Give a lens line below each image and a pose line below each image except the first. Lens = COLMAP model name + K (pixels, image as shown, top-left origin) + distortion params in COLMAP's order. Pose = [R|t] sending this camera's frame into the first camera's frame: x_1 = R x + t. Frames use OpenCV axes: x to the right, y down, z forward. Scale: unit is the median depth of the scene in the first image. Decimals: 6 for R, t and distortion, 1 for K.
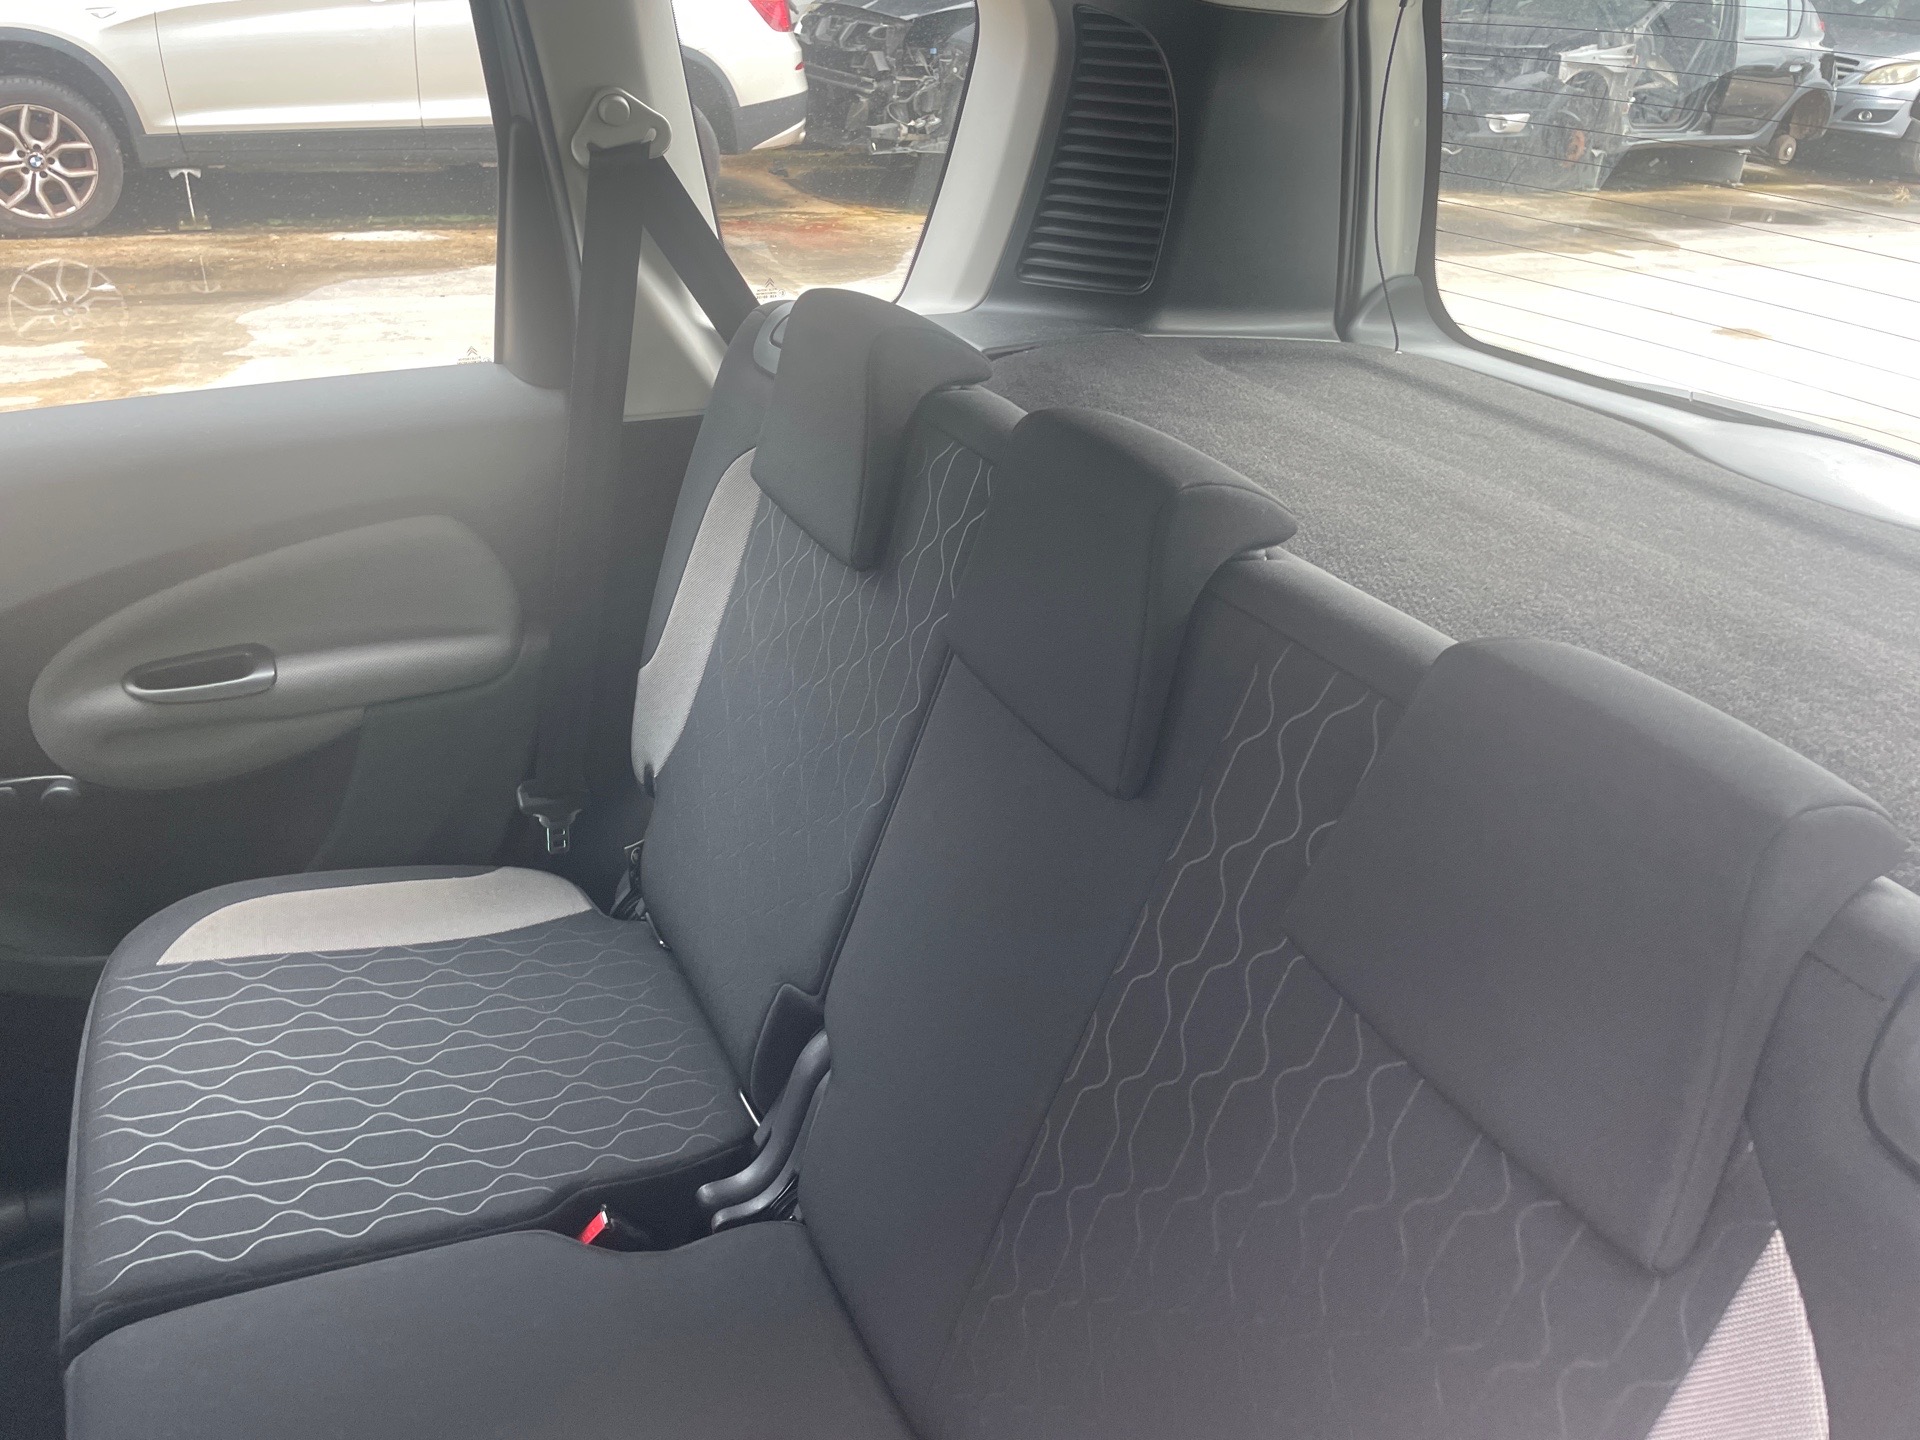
lens RADIAL K [[1454.0, 0, 969.0], [0, 1454.0, 721.1], [0, 0, 1]] dist [0.080963, -0.104624]
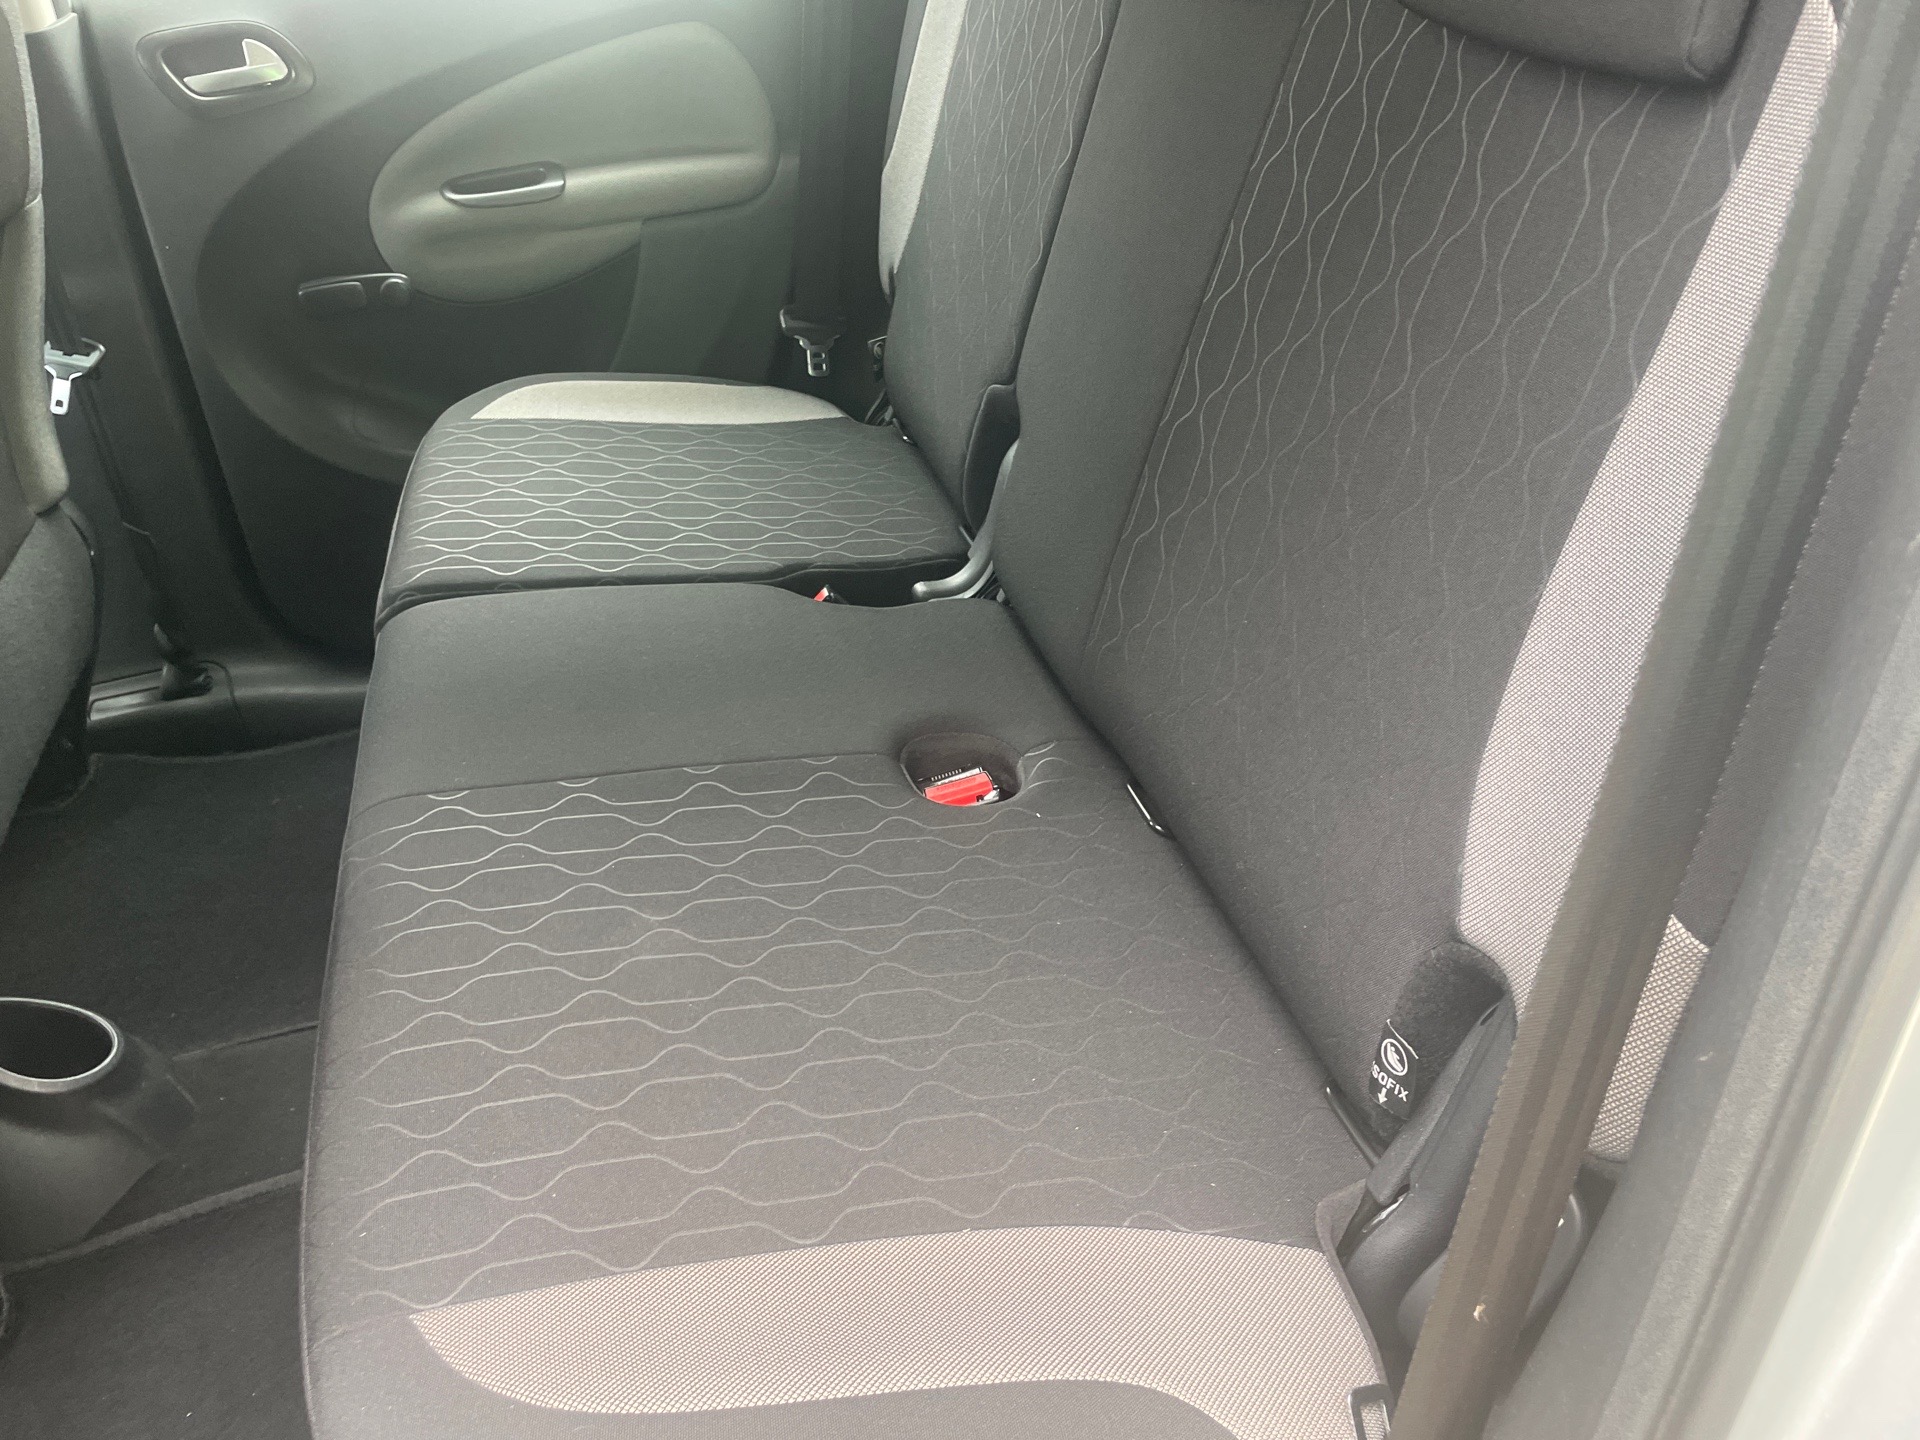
lens RADIAL K [[1454.0, 0, 950.2], [0, 1454.0, 725.0], [0, 0, 1]] dist [0.080963, -0.104624]
pose [[0.965106, 0.011373, -0.261613, 0.108584], [0.010340, 0.996622, 0.081473, 0.298658], [0.261656, -0.081335, 0.961728, -0.024668]]
